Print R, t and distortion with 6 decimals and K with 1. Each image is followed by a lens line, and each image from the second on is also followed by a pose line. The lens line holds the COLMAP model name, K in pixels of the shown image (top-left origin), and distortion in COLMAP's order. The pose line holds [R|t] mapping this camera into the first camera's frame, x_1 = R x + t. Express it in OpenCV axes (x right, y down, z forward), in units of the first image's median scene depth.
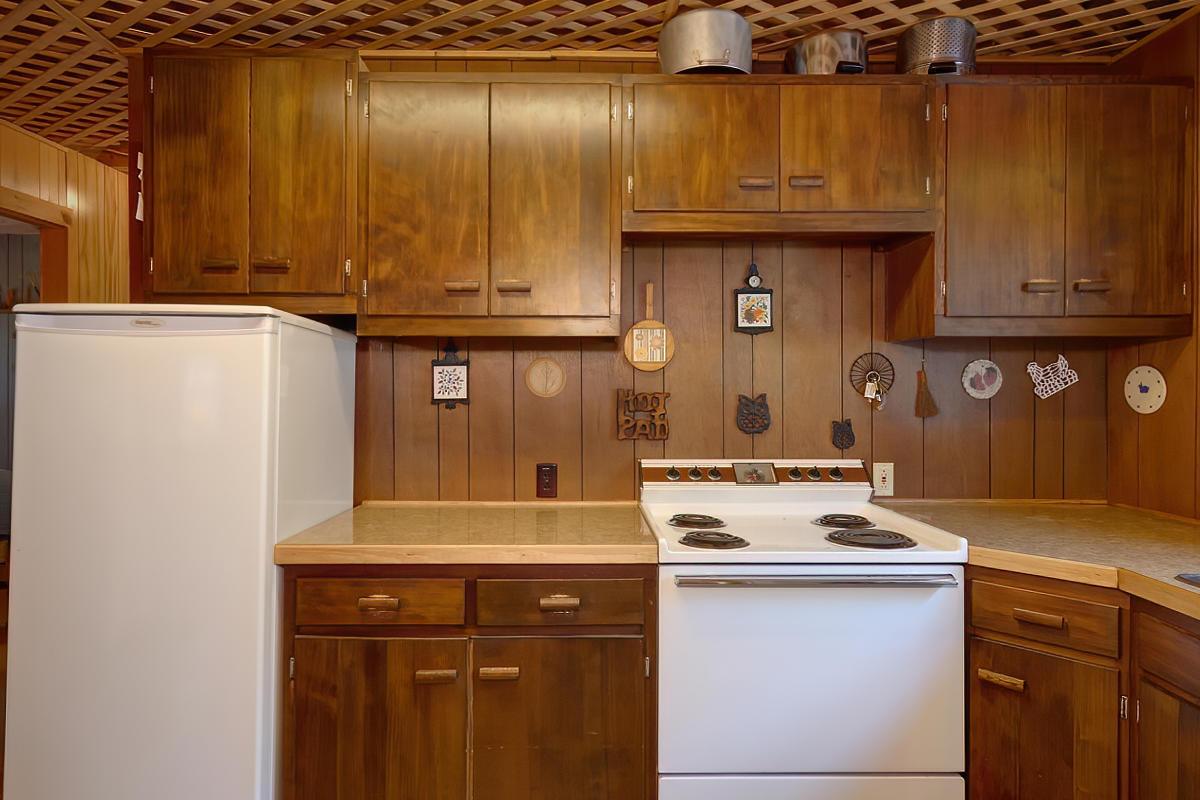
lens RADIAL K [[702.2, 0, 597.8], [0, 702.2, 390.7], [0, 0, 1]] dist [0.000355, 0.000798]
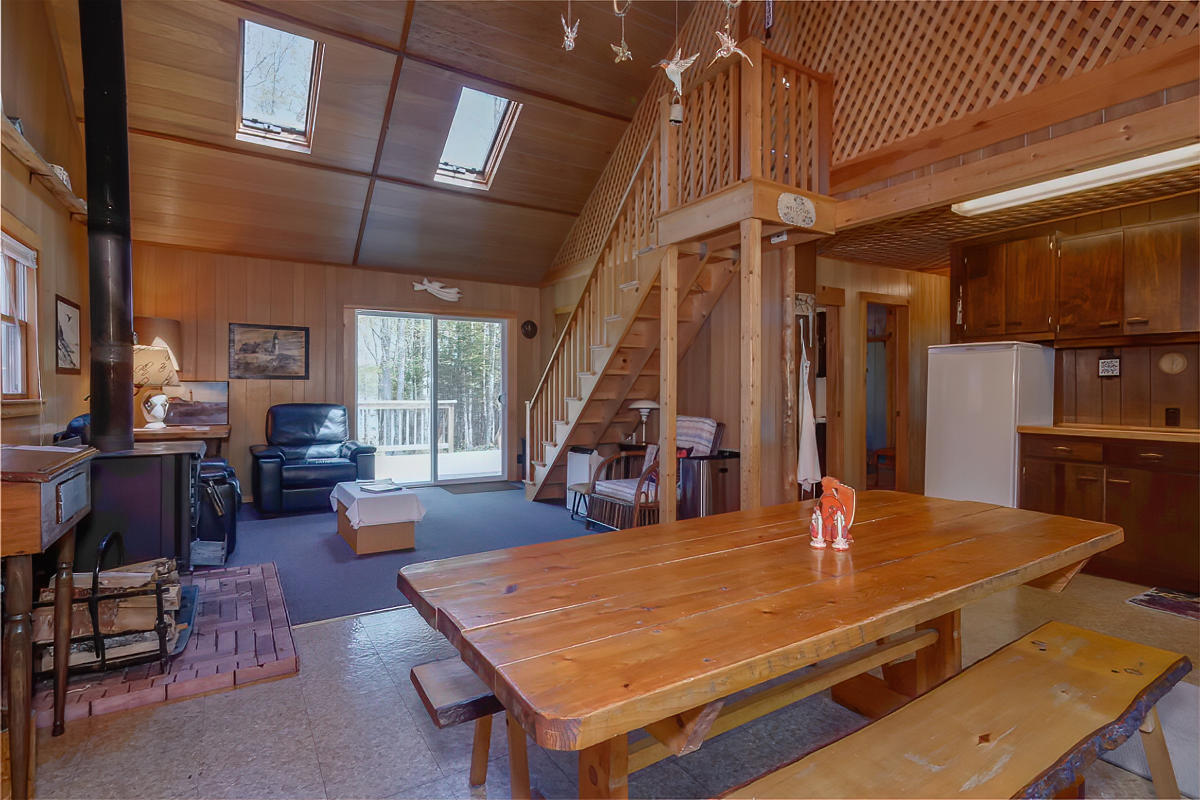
lens RADIAL K [[579.4, 0, 602.5], [0, 579.4, 399.9], [0, 0, 1]] dist [-0.001336, -0.001326]
pose [[0.522725, 0.004625, -0.852489, 0.545133], [-0.010373, 0.999946, -0.000936, 0.118691], [0.852438, 0.009332, 0.522745, -1.371491]]
